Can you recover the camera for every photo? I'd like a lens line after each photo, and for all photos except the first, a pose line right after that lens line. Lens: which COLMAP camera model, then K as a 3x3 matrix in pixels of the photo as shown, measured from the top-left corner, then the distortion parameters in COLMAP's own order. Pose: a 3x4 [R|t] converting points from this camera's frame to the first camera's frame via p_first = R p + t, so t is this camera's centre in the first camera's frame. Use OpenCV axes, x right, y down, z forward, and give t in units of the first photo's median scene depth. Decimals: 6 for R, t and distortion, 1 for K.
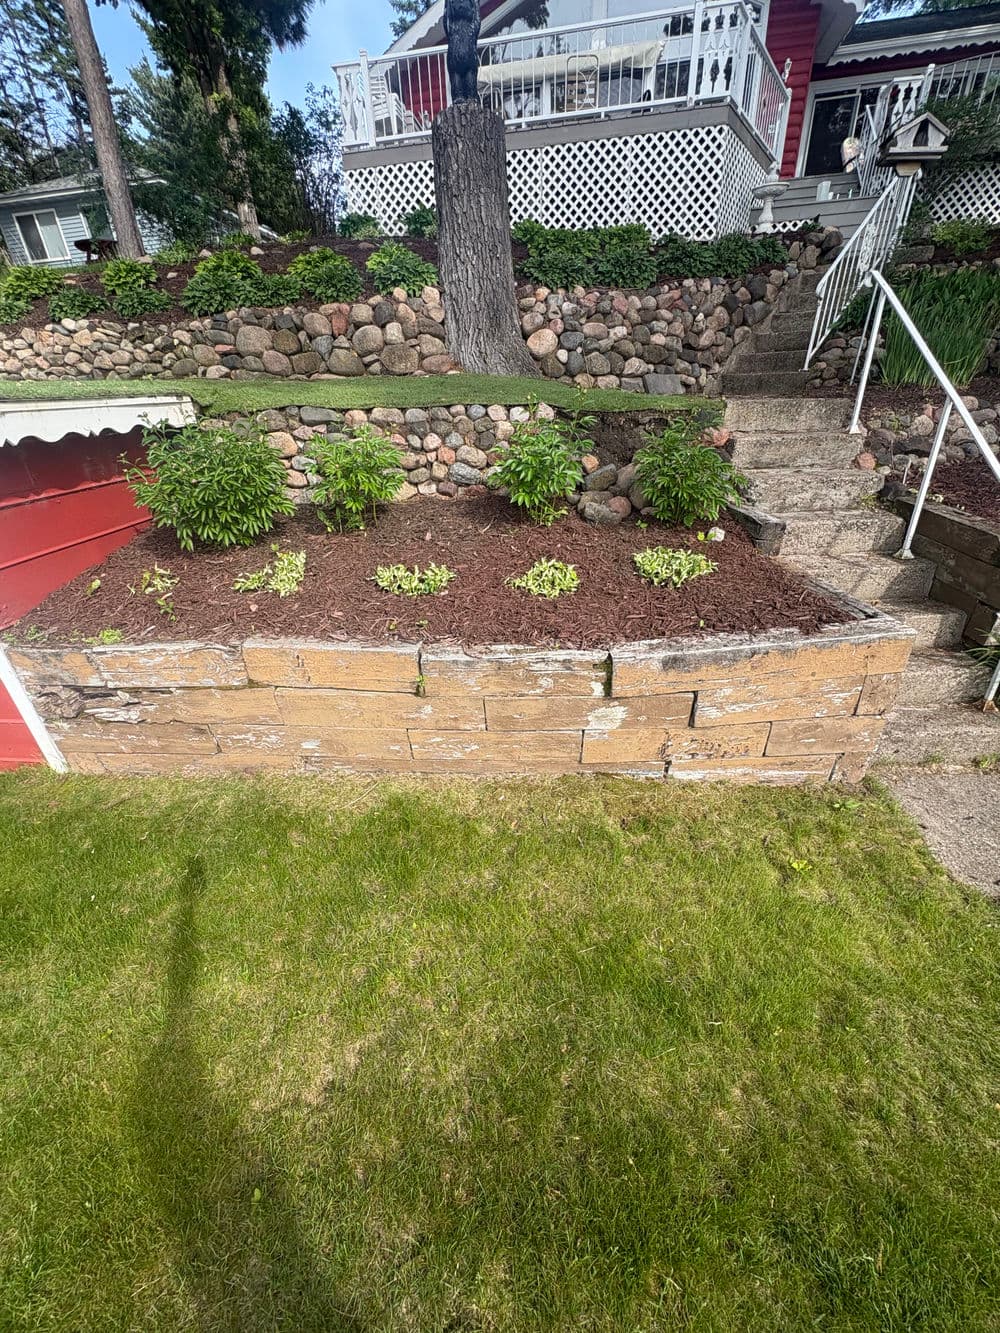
lens RADIAL K [[532.1, 0, 498.2], [0, 532.1, 666.4], [0, 0, 1]] dist [0.001939, -0.000041]
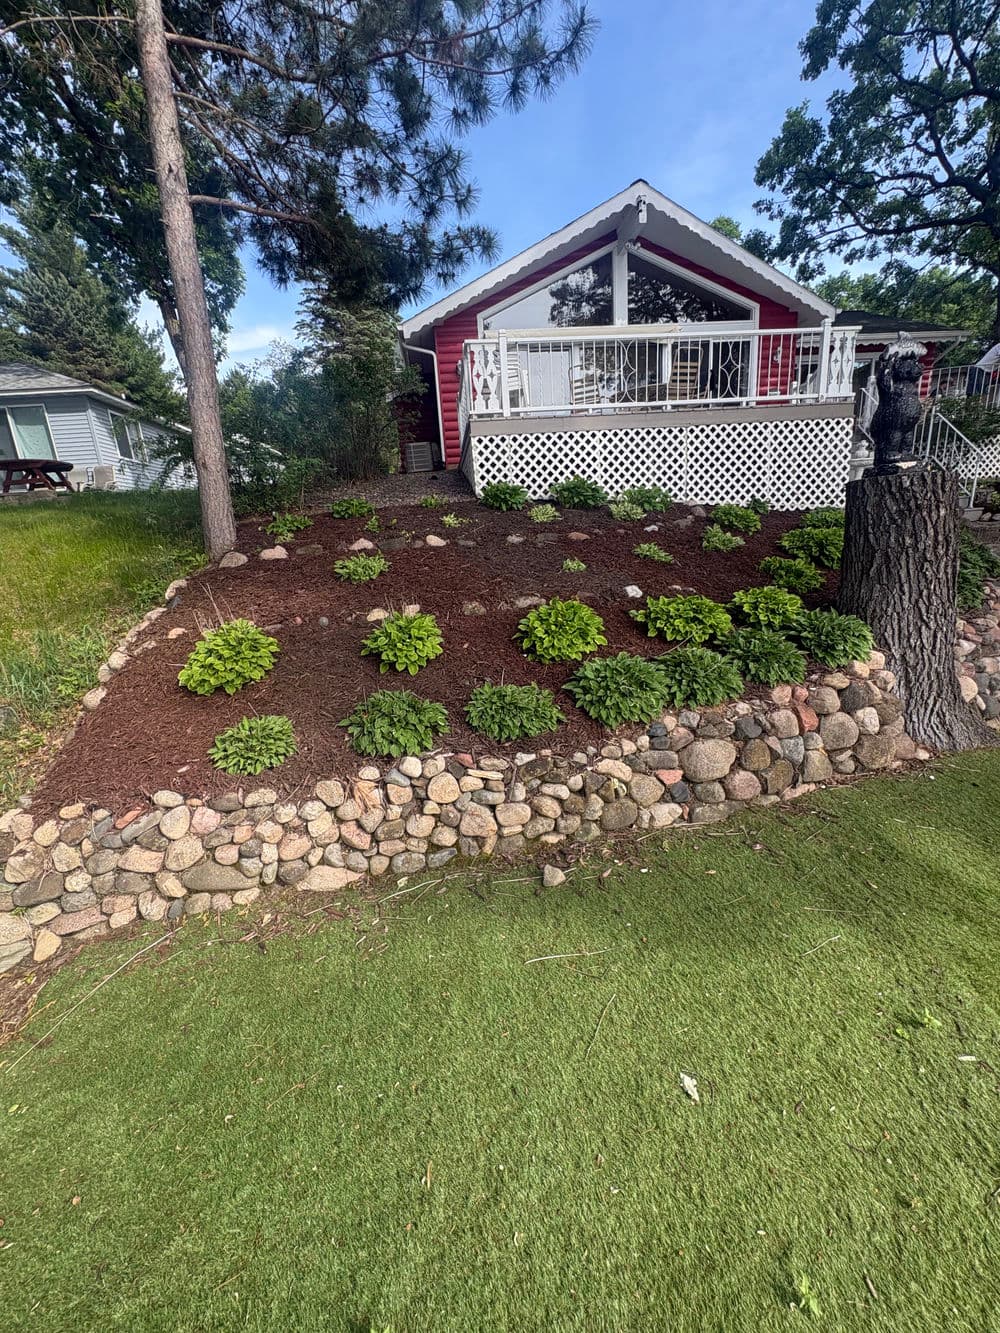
lens RADIAL K [[532.1, 0, 499.7], [0, 532.1, 667.4], [0, 0, 1]] dist [0.001939, -0.000041]
pose [[0.958292, -0.096577, 0.268977, -0.574991], [0.154243, 0.967104, -0.202283, -0.411598], [-0.240593, 0.235334, 0.941665, 0.271477]]
